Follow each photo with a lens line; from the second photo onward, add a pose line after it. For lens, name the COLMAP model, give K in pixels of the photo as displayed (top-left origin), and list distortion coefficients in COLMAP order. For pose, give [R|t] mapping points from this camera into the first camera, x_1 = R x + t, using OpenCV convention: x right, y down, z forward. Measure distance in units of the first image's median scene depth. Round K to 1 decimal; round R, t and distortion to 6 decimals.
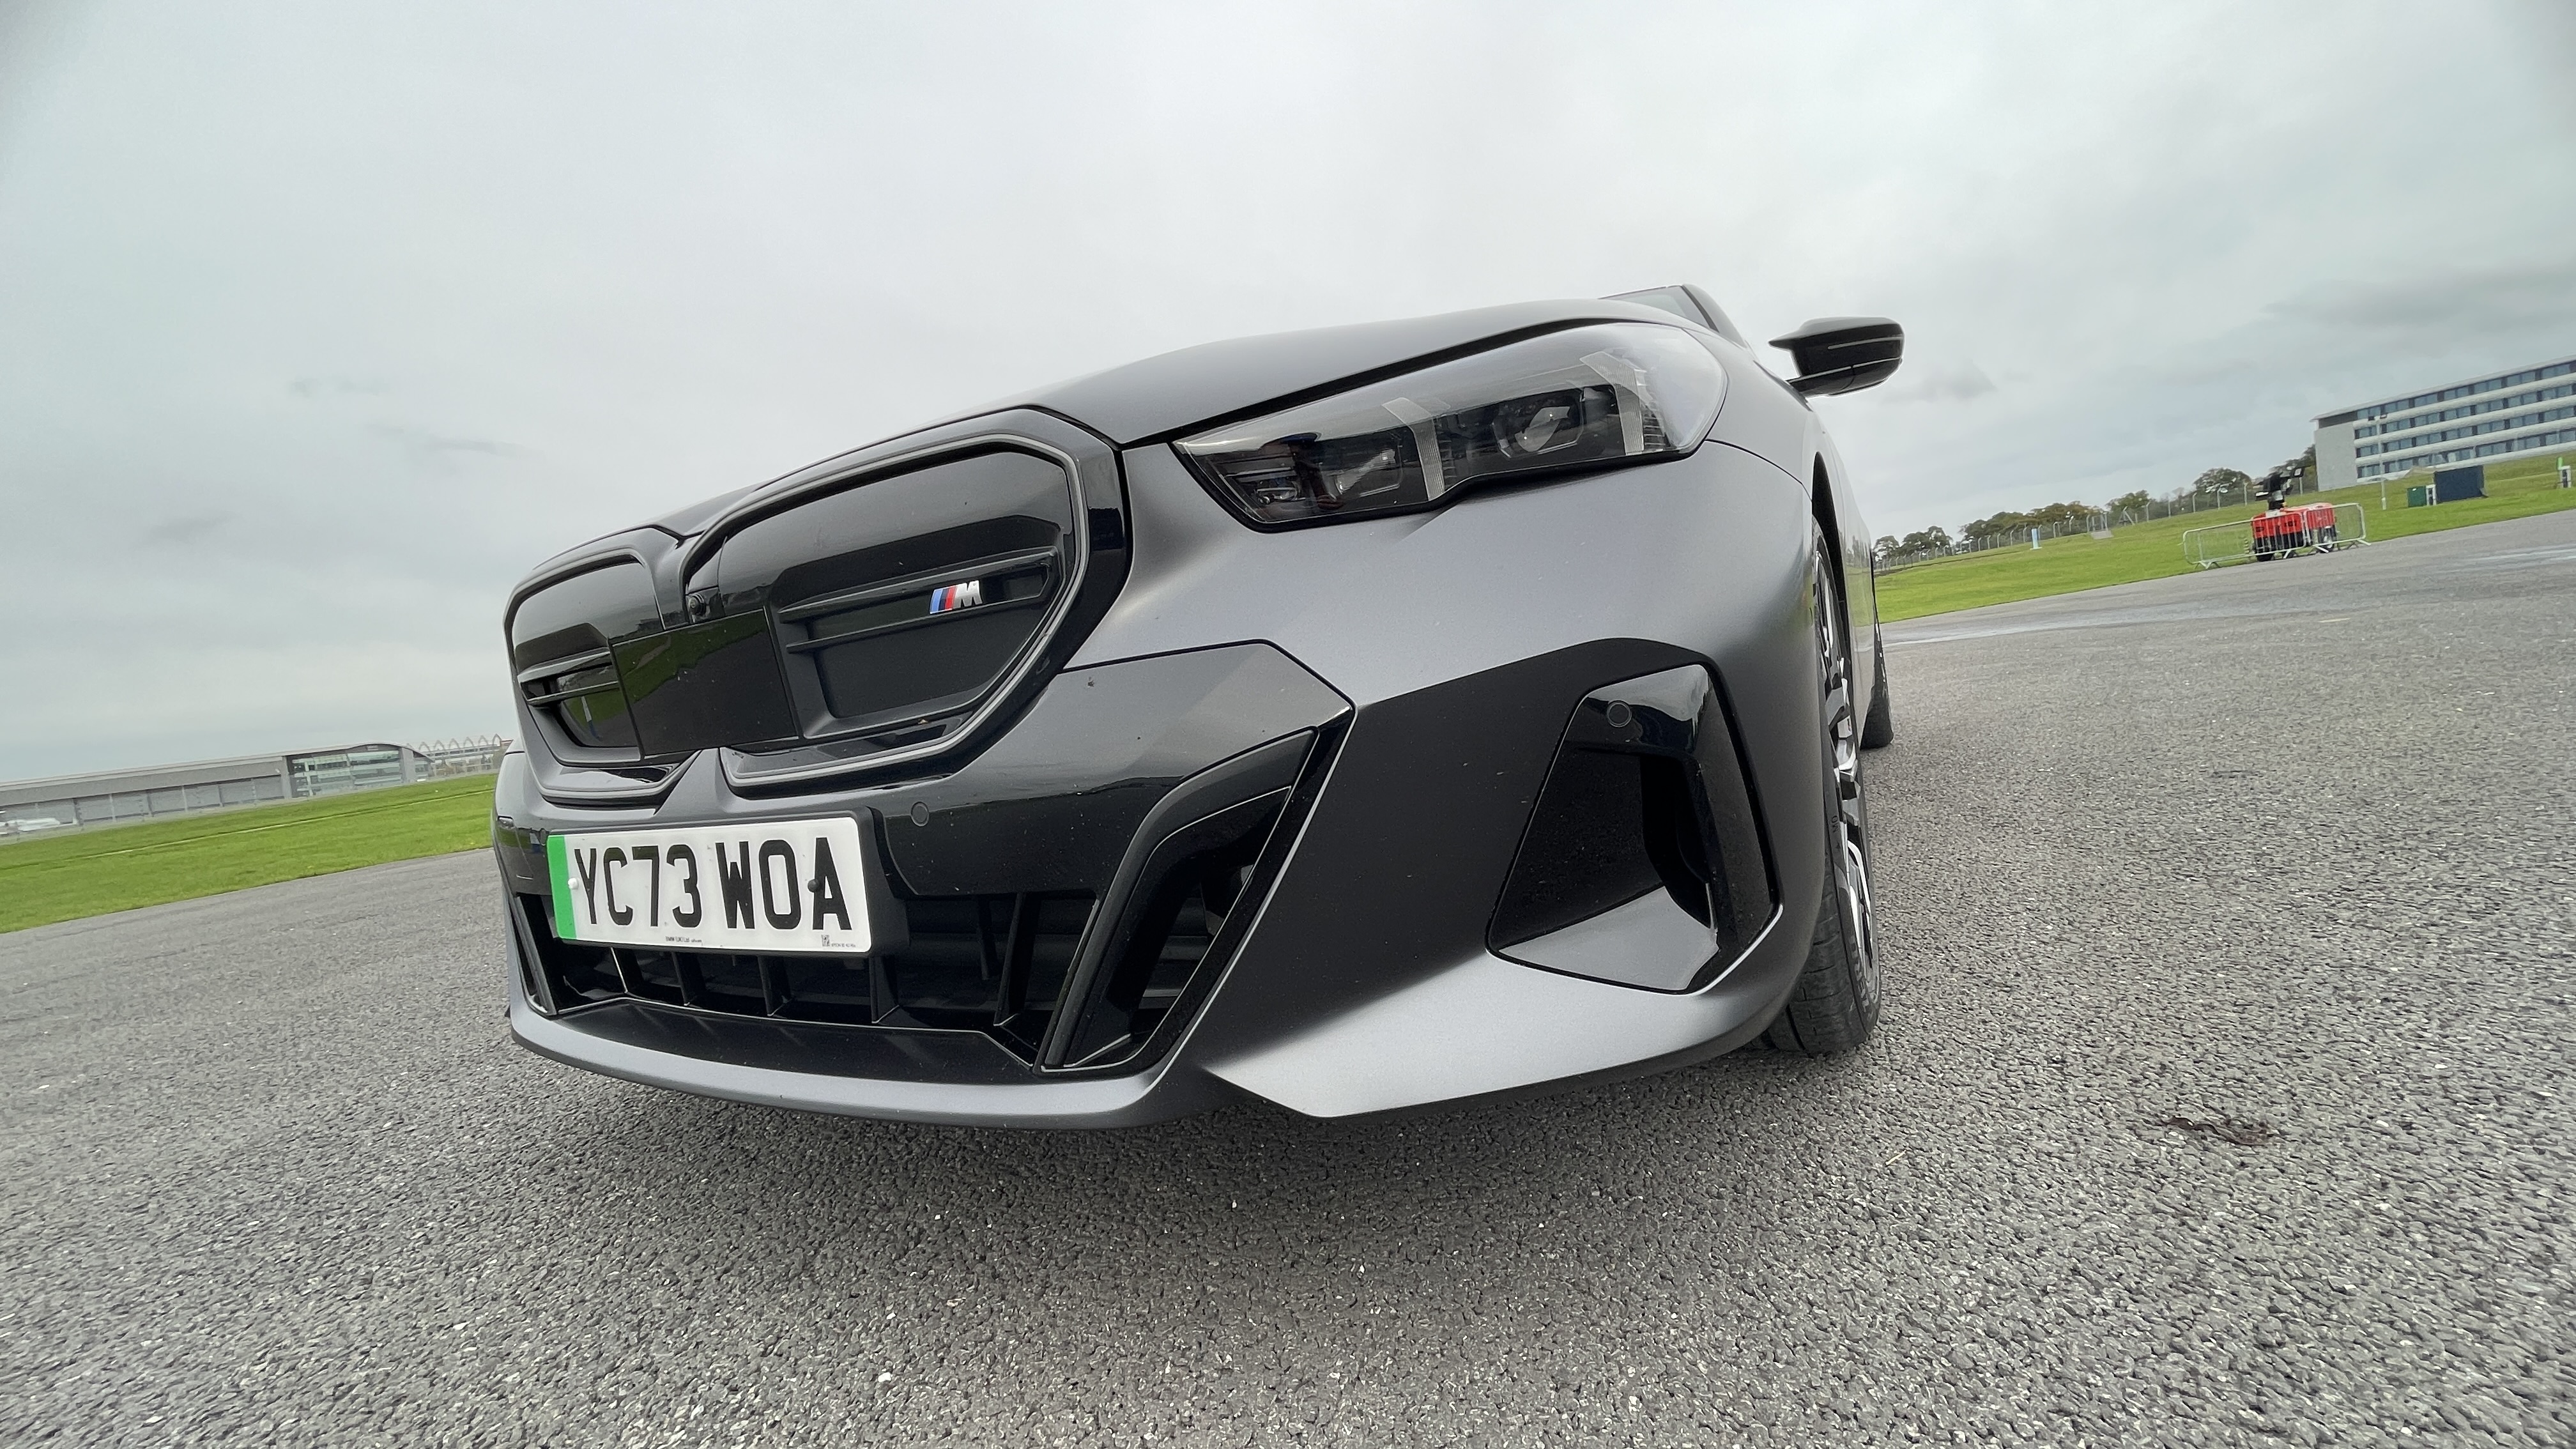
lens RADIAL K [[1030.0, 0, 1293.2], [0, 1030.0, 731.7], [0, 0, 1]] dist [-0.006026, 0.000003]
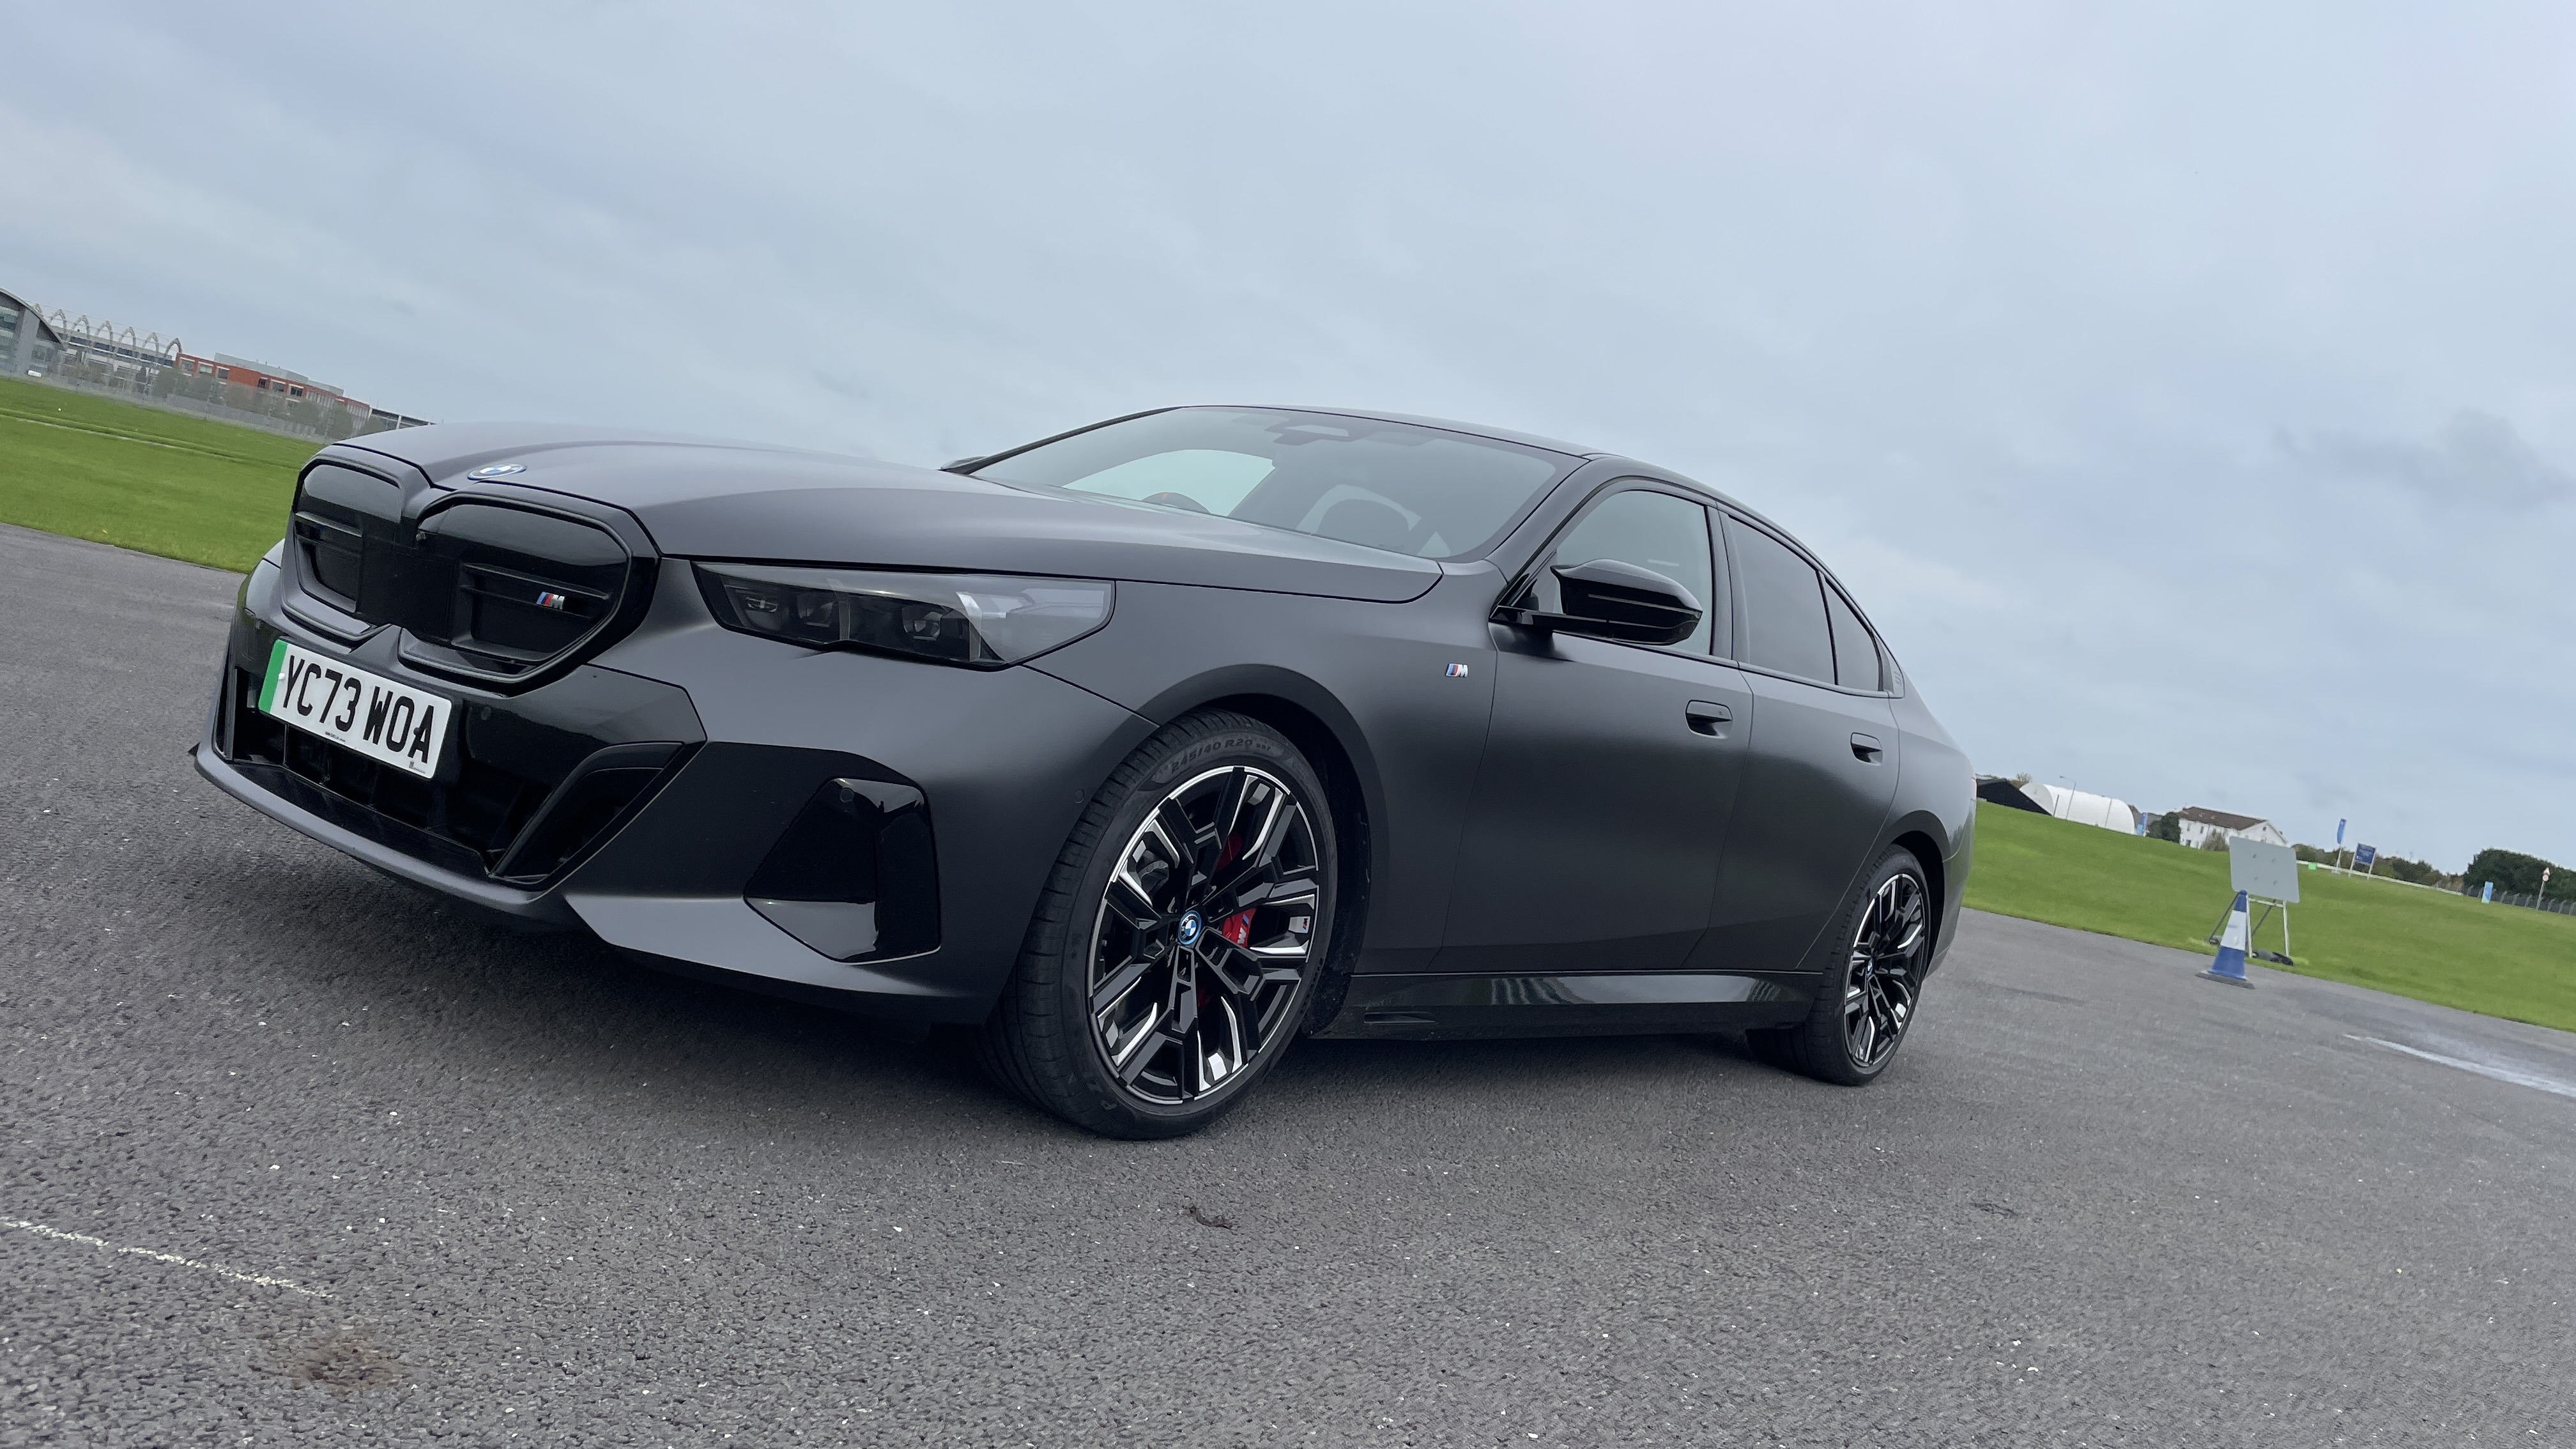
lens RADIAL K [[1938.5, 0, 1297.2], [0, 1938.5, 720.4], [0, 0, 1]] dist [0.144970, -0.199106]
pose [[0.930636, 0.344762, -0.122702, 1.202525], [-0.348742, 0.937143, -0.011906, -0.313970], [0.110885, 0.053871, 0.992372, -1.950126]]
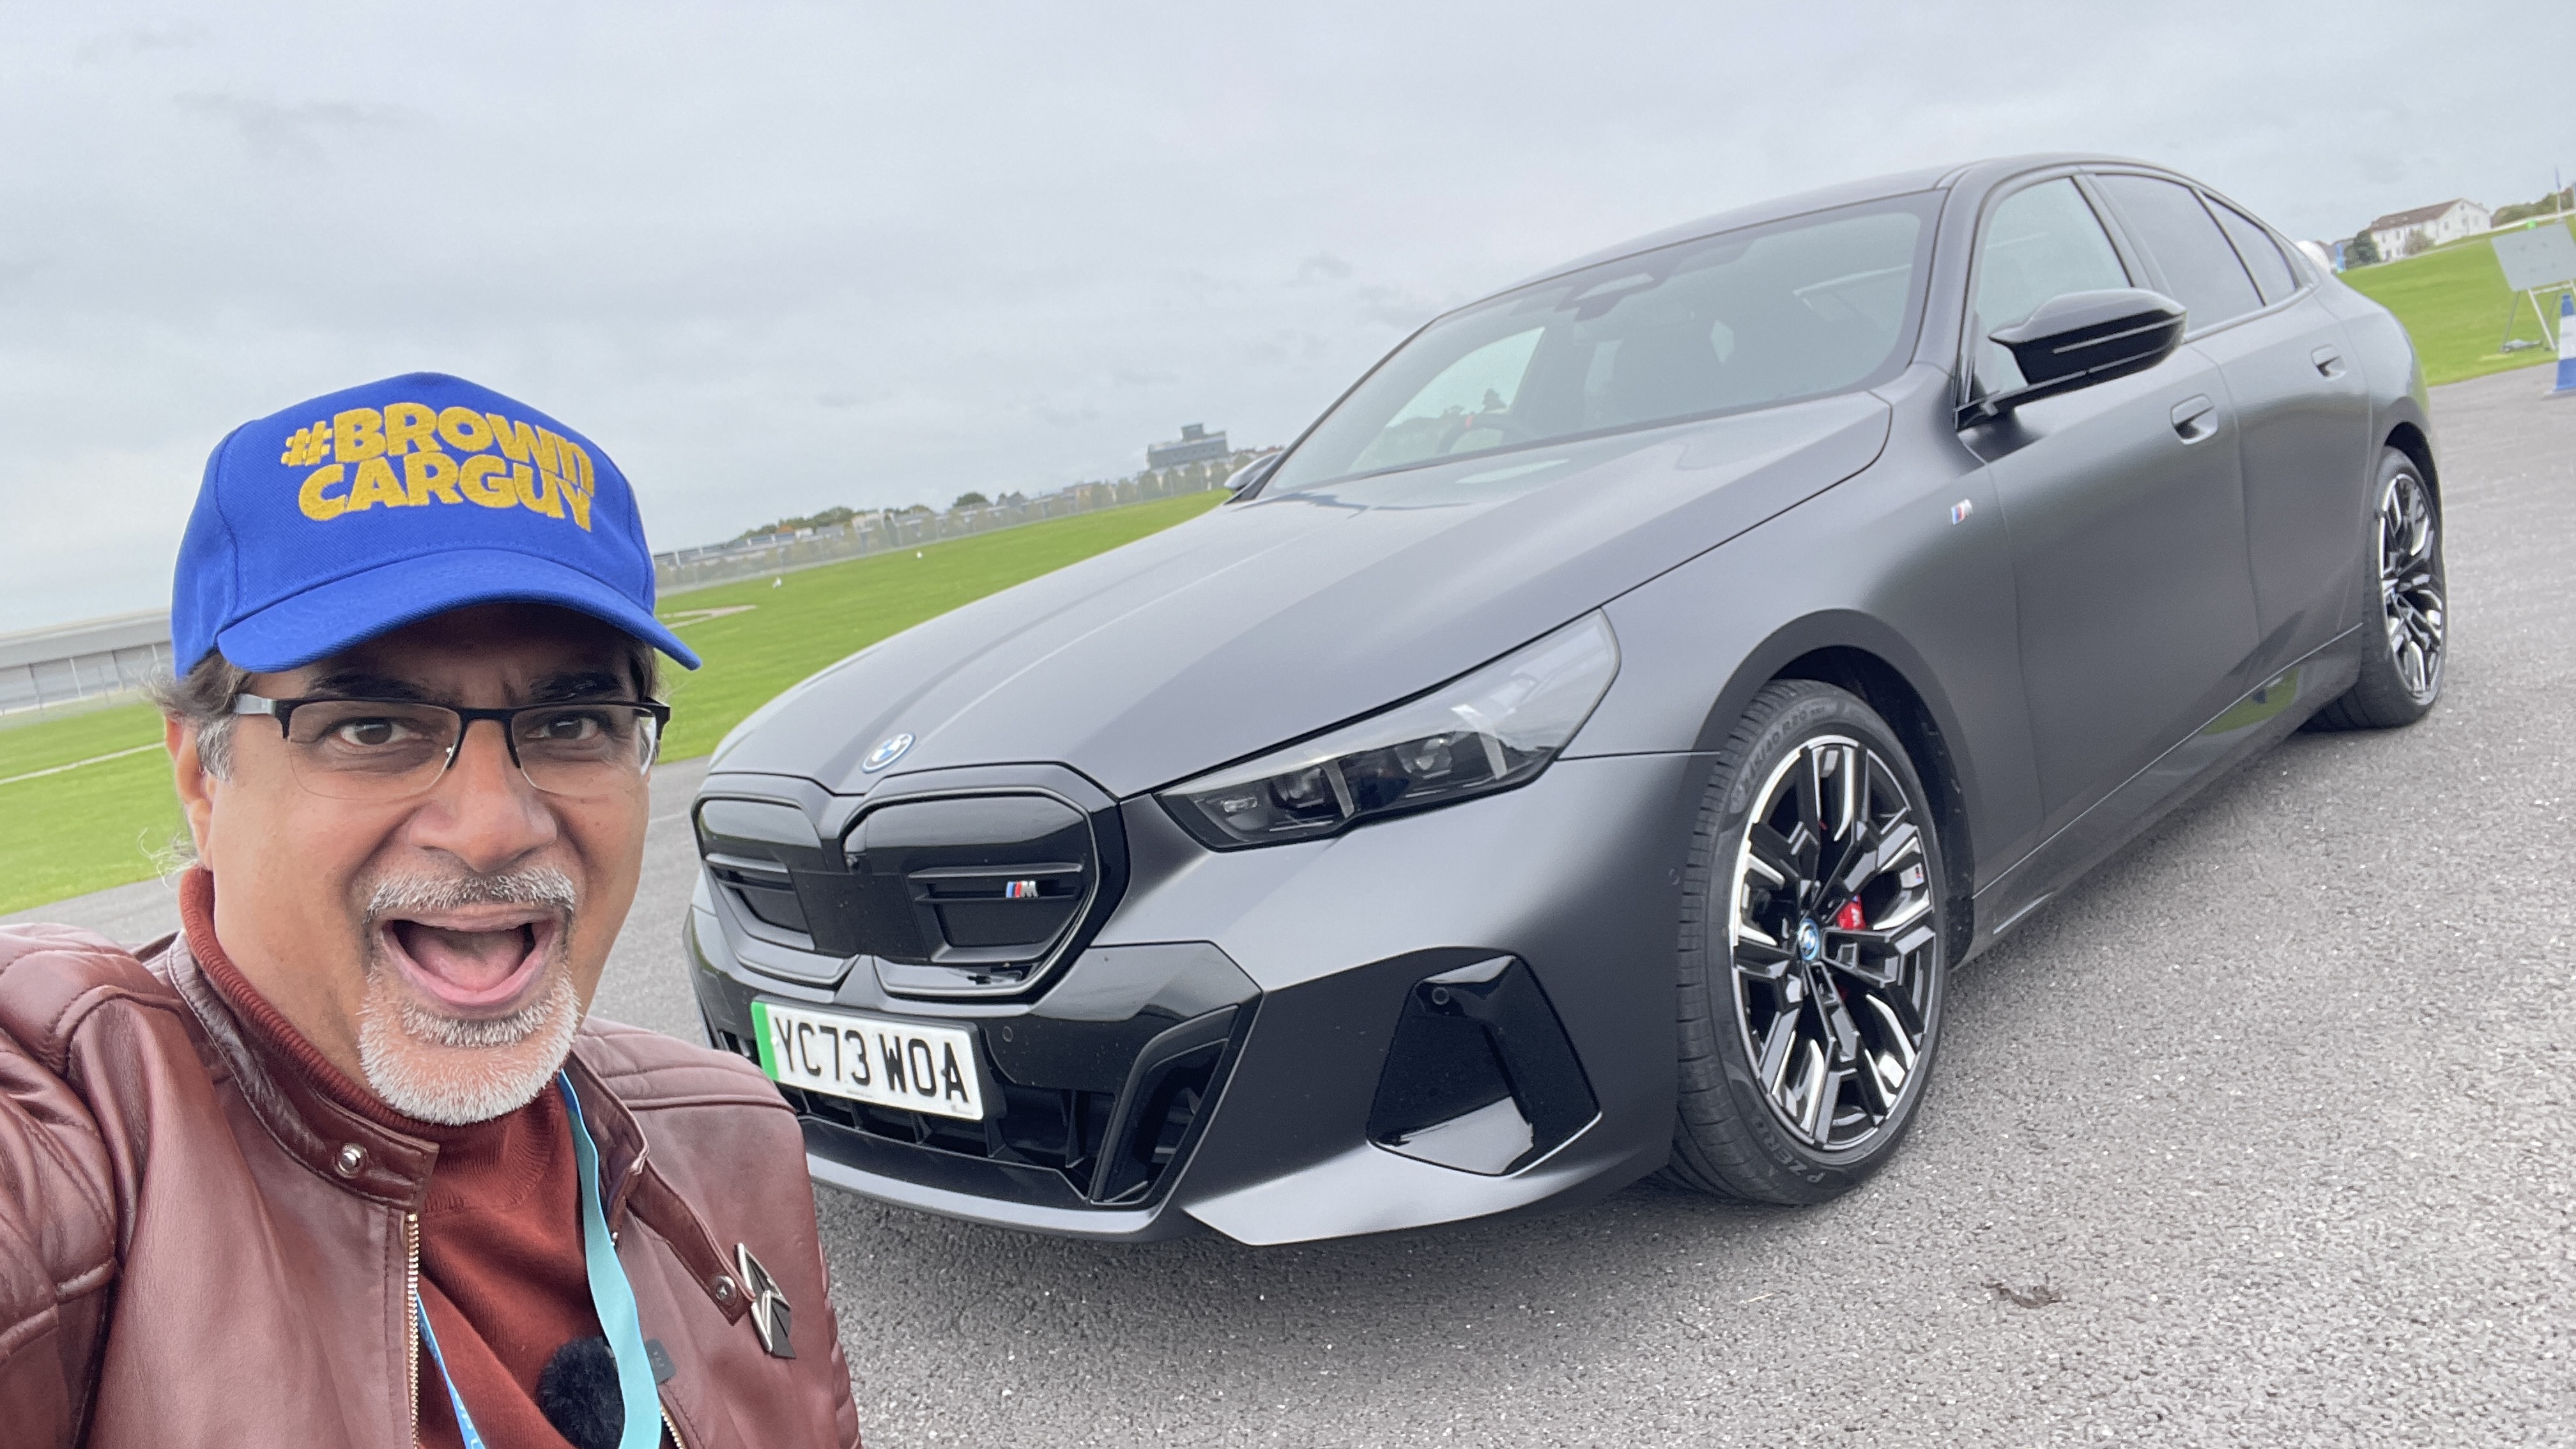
lens RADIAL K [[1794.9, 0, 1288.1], [0, 1794.9, 770.5], [0, 0, 1]] dist [0.061221, -0.002458]
pose [[0.972572, -0.006592, -0.232507, 0.599984], [0.038941, 0.990105, 0.134817, -0.589797], [0.229317, -0.140174, 0.963206, -1.278573]]
